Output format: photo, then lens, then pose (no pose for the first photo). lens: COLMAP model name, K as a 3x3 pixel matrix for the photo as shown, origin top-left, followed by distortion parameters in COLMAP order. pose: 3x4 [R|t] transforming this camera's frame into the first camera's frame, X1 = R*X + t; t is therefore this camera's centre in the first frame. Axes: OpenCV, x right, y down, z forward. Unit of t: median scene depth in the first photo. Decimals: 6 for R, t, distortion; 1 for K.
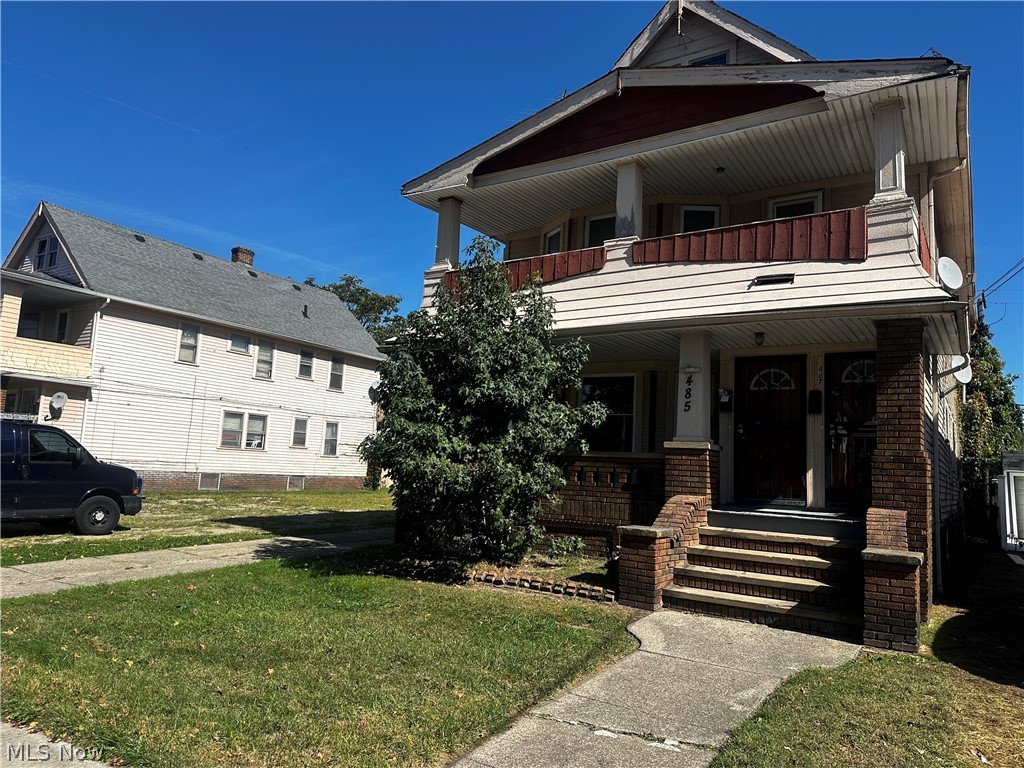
lens RADIAL K [[711.9, 0, 509.9], [0, 711.9, 393.2], [0, 0, 1]] dist [0.060411, -0.099325]
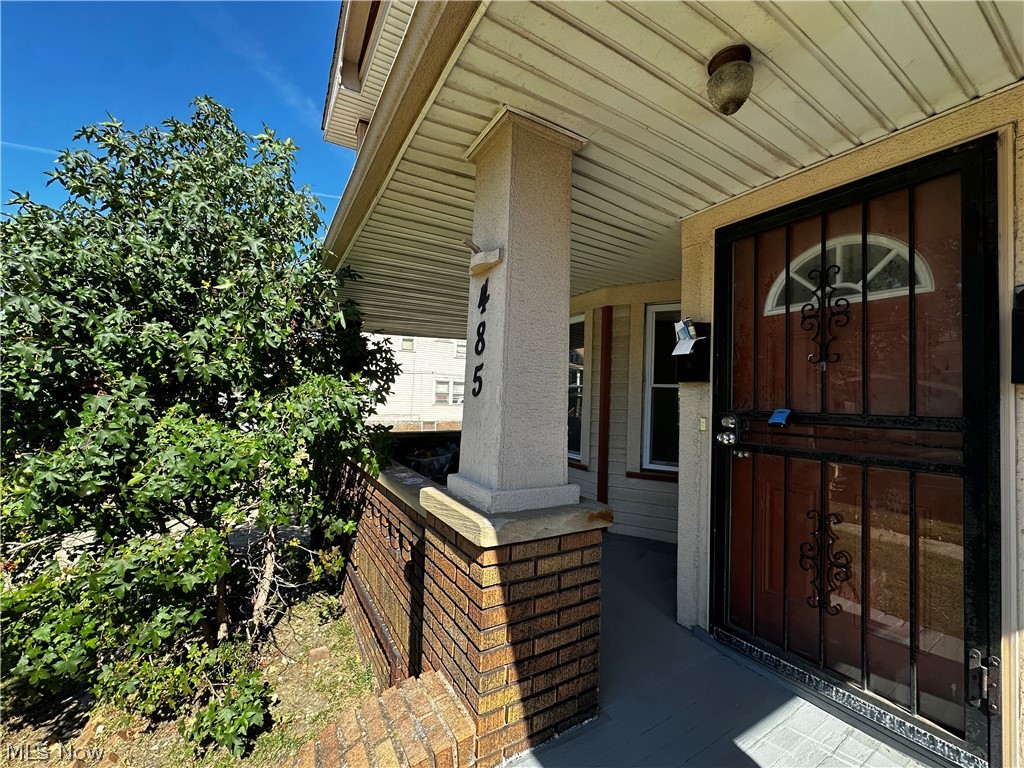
lens RADIAL K [[410.9, 0, 510.7], [0, 410.9, 385.0], [0, 0, 1]] dist [-0.003991, 0.000524]
pose [[0.904351, -0.035049, -0.425348, 0.337885], [0.060459, 0.997092, 0.046383, 0.013031], [0.422485, -0.067662, 0.903841, 0.842246]]
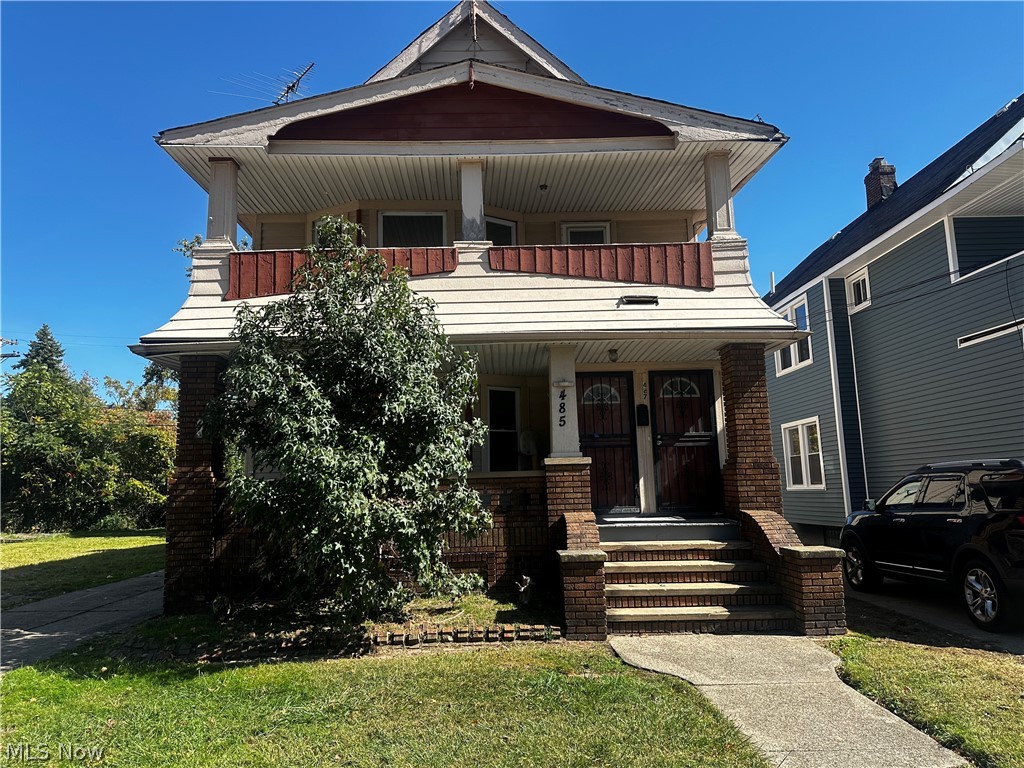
lens RADIAL K [[706.1, 0, 512.0], [0, 706.1, 384.0], [0, 0, 1]] dist [0.122142, -0.254332]
pose [[0.819021, 0.014173, 0.573588, -0.366417], [0.001667, 0.999632, -0.027082, -0.006413], [-0.573761, 0.023137, 0.818696, 0.242355]]
